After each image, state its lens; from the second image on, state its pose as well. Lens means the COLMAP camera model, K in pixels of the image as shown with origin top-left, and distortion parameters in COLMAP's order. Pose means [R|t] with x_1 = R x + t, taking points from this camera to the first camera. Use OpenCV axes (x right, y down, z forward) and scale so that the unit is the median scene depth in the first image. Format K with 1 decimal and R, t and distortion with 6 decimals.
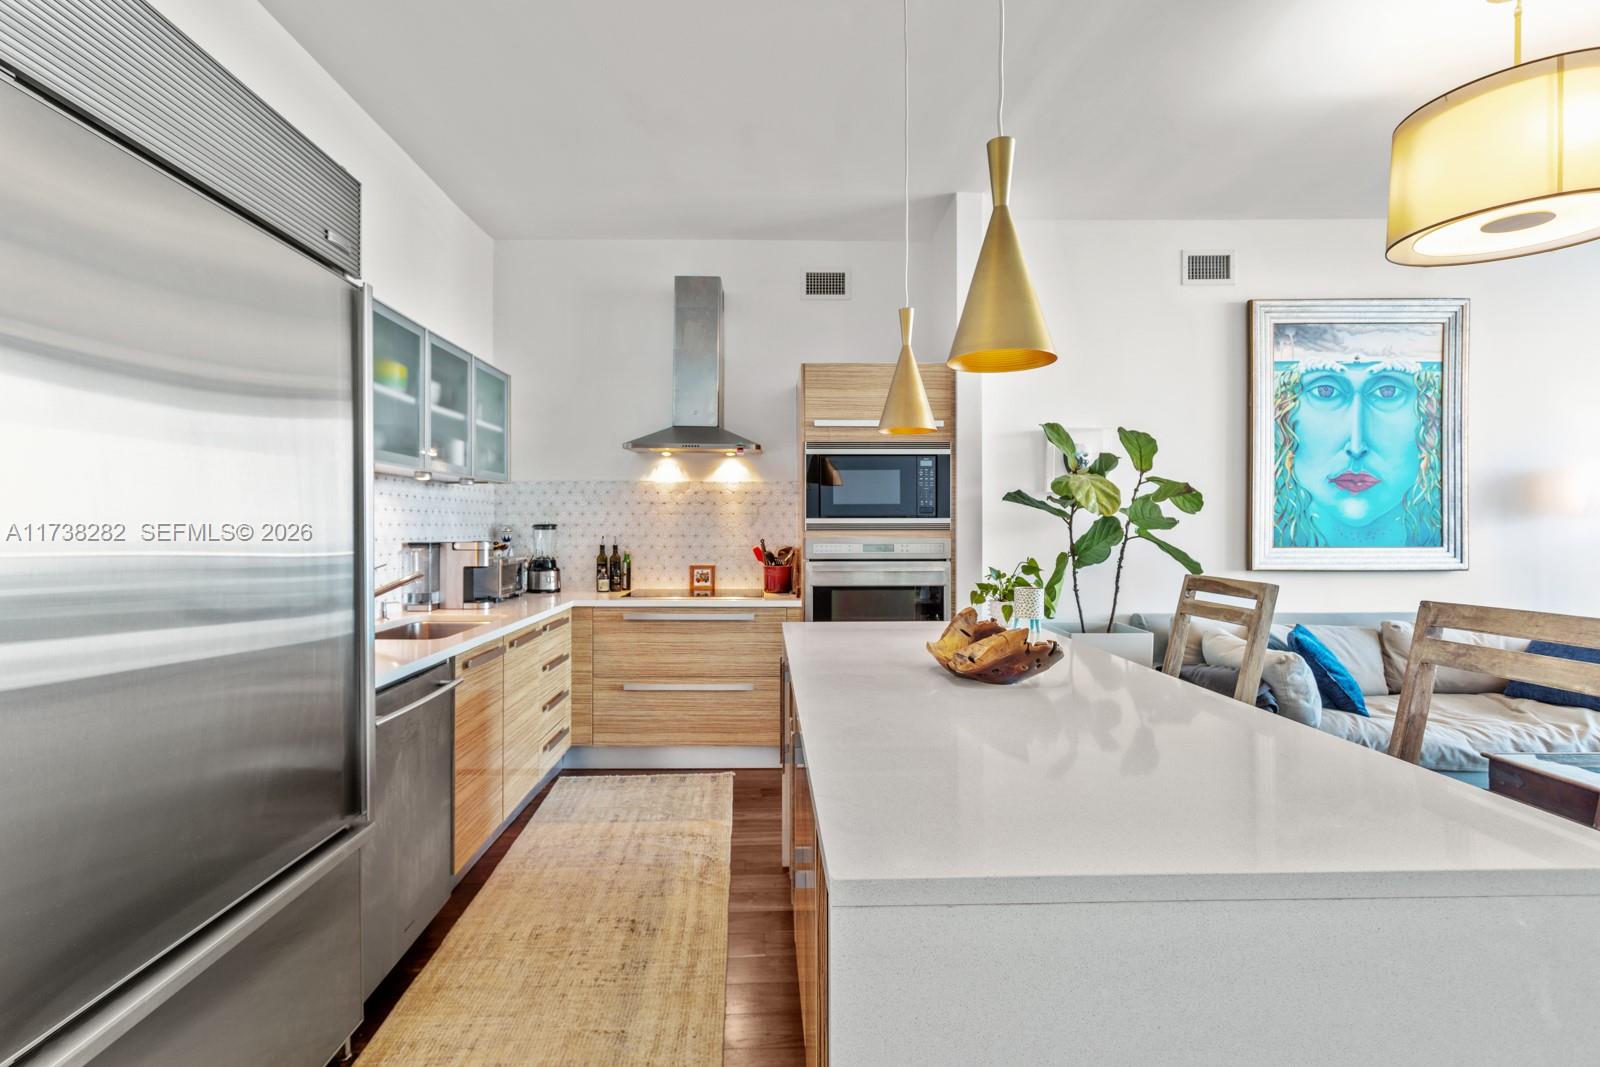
lens RADIAL K [[759.0, 0, 789.3], [0, 759.0, 528.5], [0, 0, 1]] dist [-0.002314, 0.001308]
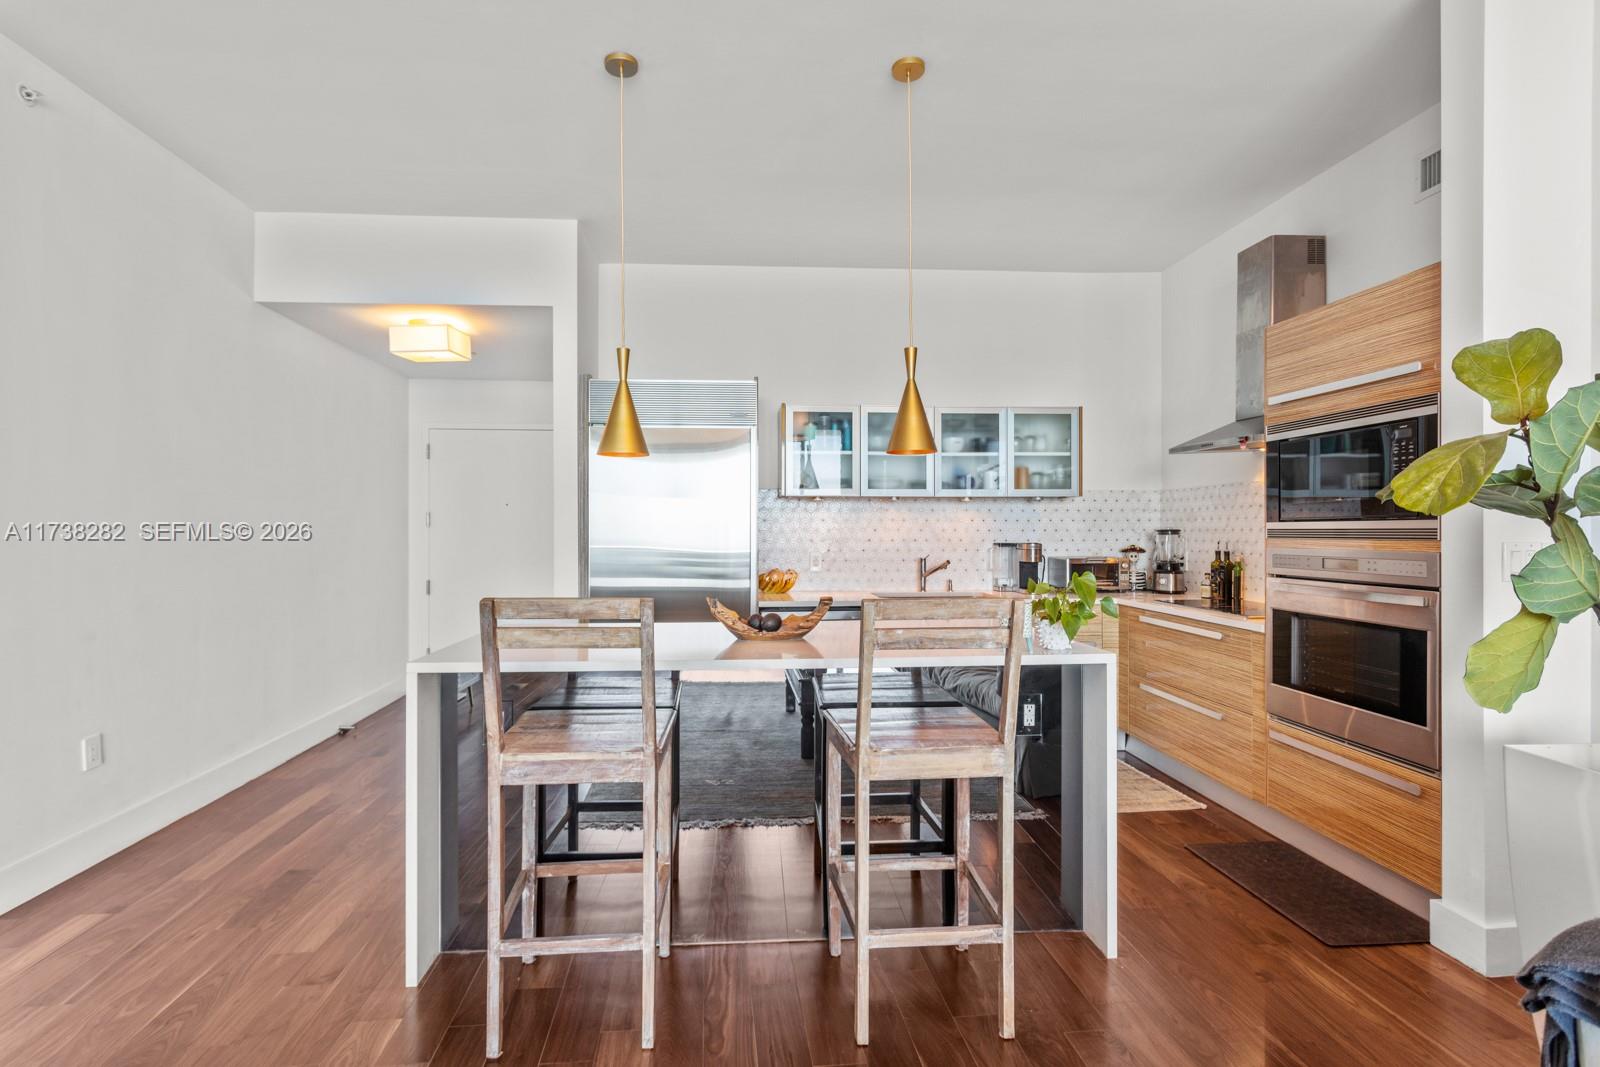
lens RADIAL K [[759.0, 0, 791.4], [0, 759.0, 537.0], [0, 0, 1]] dist [-0.002314, 0.001308]
pose [[0.064471, 0.008684, -0.997882, 0.783618], [-0.003725, 0.999957, 0.008461, -0.002491], [0.997913, 0.003171, 0.064500, 0.448957]]
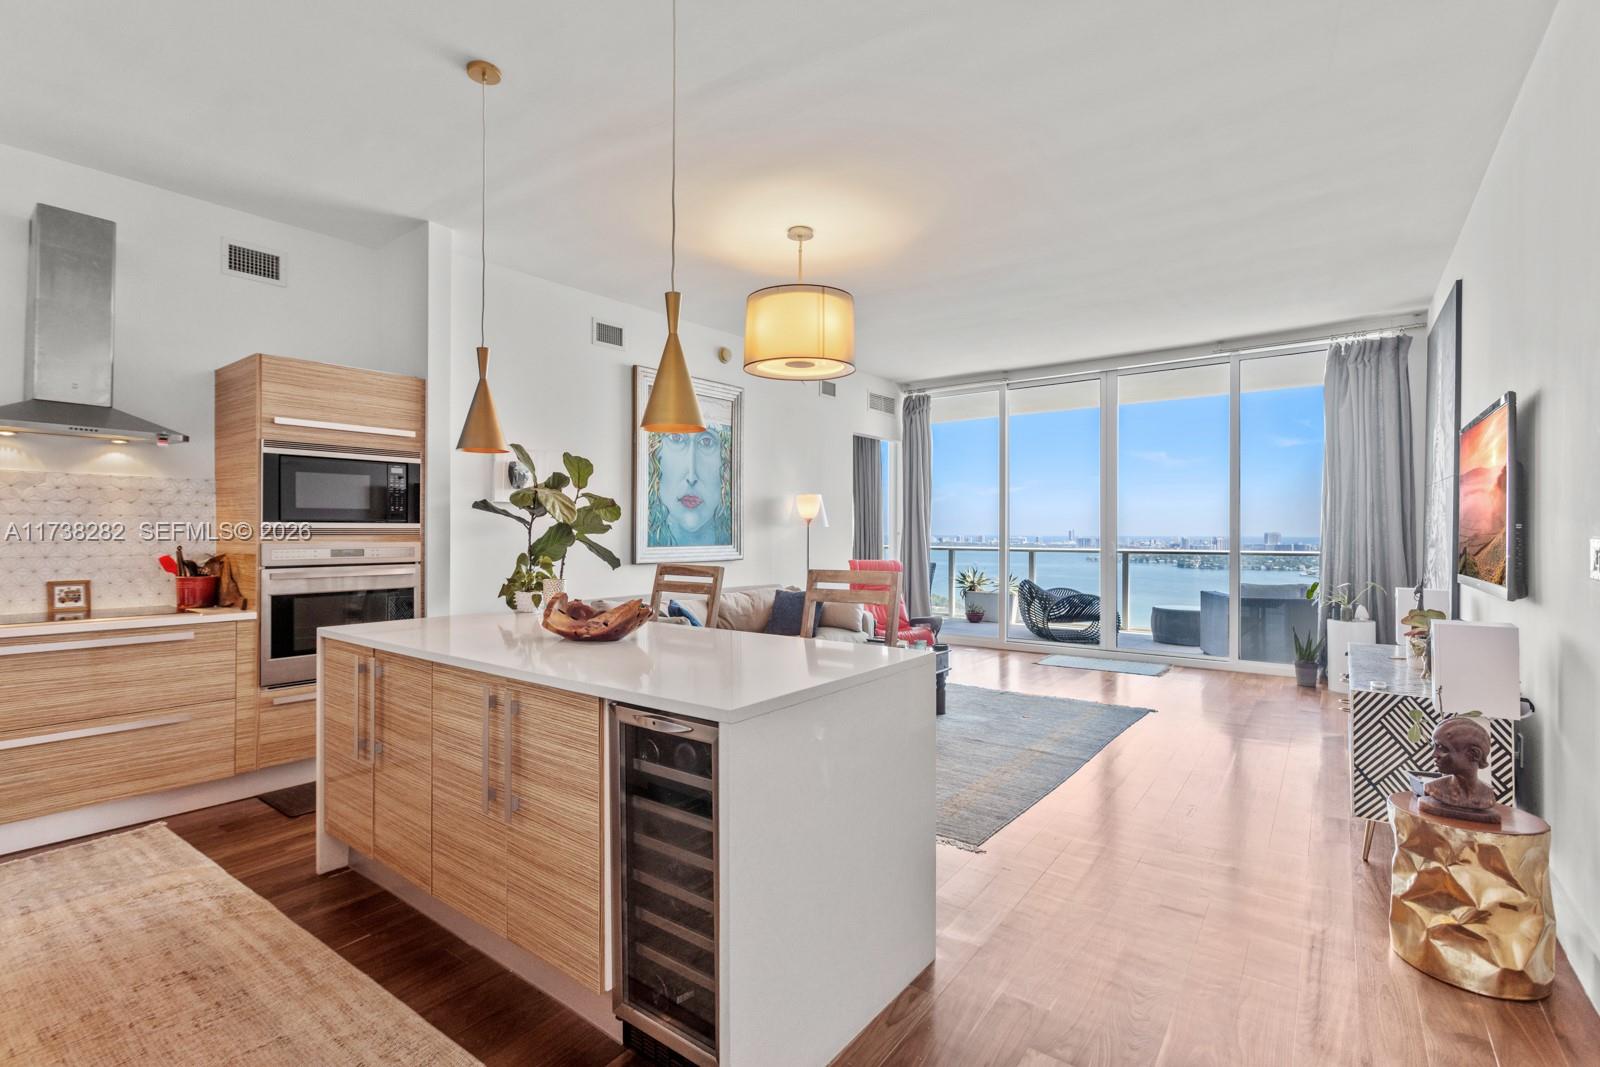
lens RADIAL K [[759.0, 0, 797.5], [0, 759.0, 531.6], [0, 0, 1]] dist [-0.002314, 0.001308]
pose [[0.621019, 0.001225, 0.783794, -0.295147], [0.000894, 0.999997, -0.002271, 0.000631], [-0.783795, 0.002111, 0.621016, -0.077946]]
